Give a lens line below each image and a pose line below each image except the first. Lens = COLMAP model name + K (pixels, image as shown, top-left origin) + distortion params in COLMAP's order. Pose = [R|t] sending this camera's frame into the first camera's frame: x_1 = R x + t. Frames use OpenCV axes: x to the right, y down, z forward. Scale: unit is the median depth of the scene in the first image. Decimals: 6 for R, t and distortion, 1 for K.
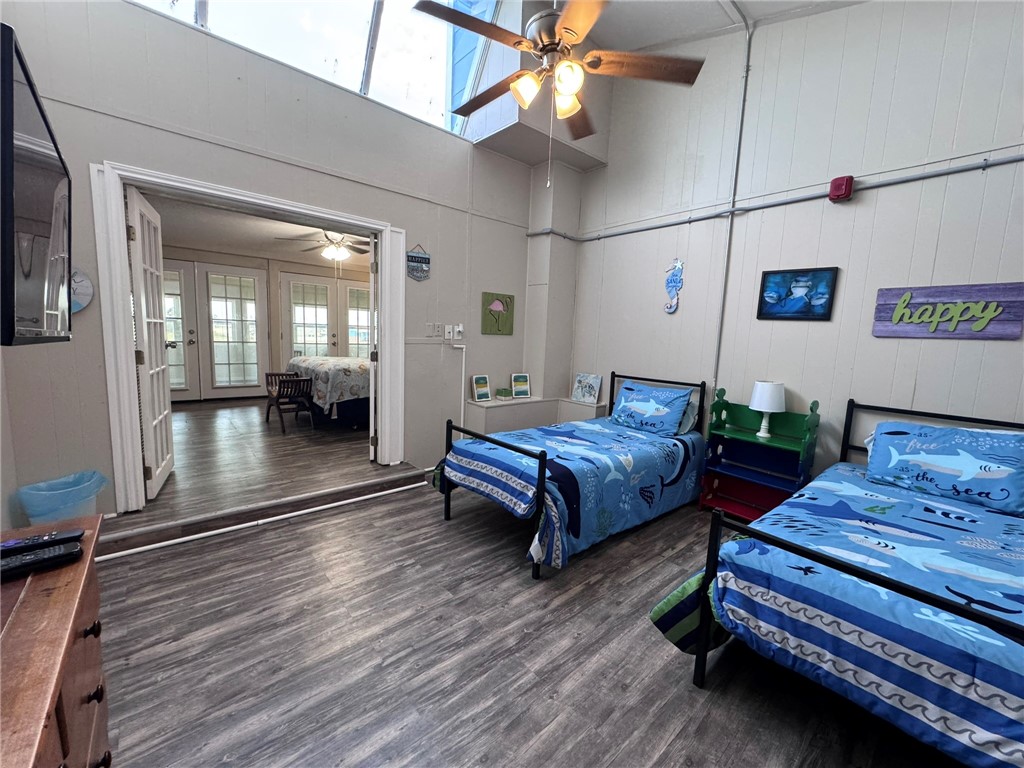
lens RADIAL K [[408.9, 0, 512.0], [0, 408.9, 383.9], [0, 0, 1]] dist [-0.006468, 0.000853]
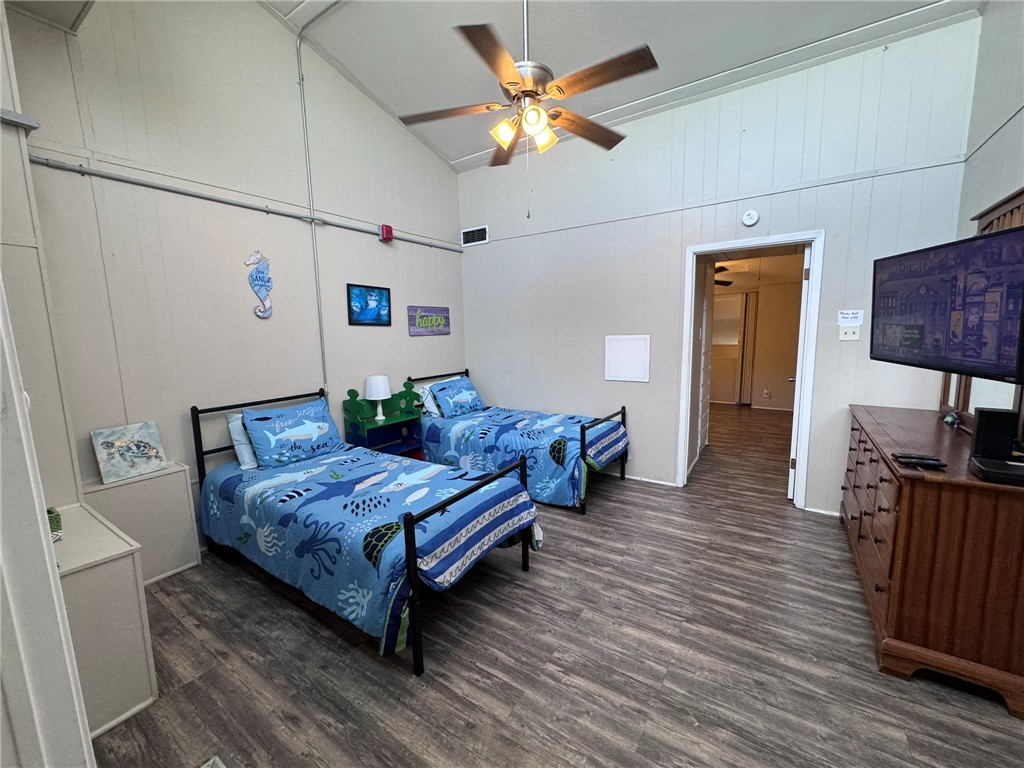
lens RADIAL K [[408.9, 0, 514.1], [0, 408.9, 384.1], [0, 0, 1]] dist [-0.006468, 0.000853]
pose [[-0.268107, -0.160833, 0.949869, -0.758003], [0.125584, 0.971718, 0.199980, -0.199350], [-0.955169, 0.172904, -0.240327, 1.019754]]
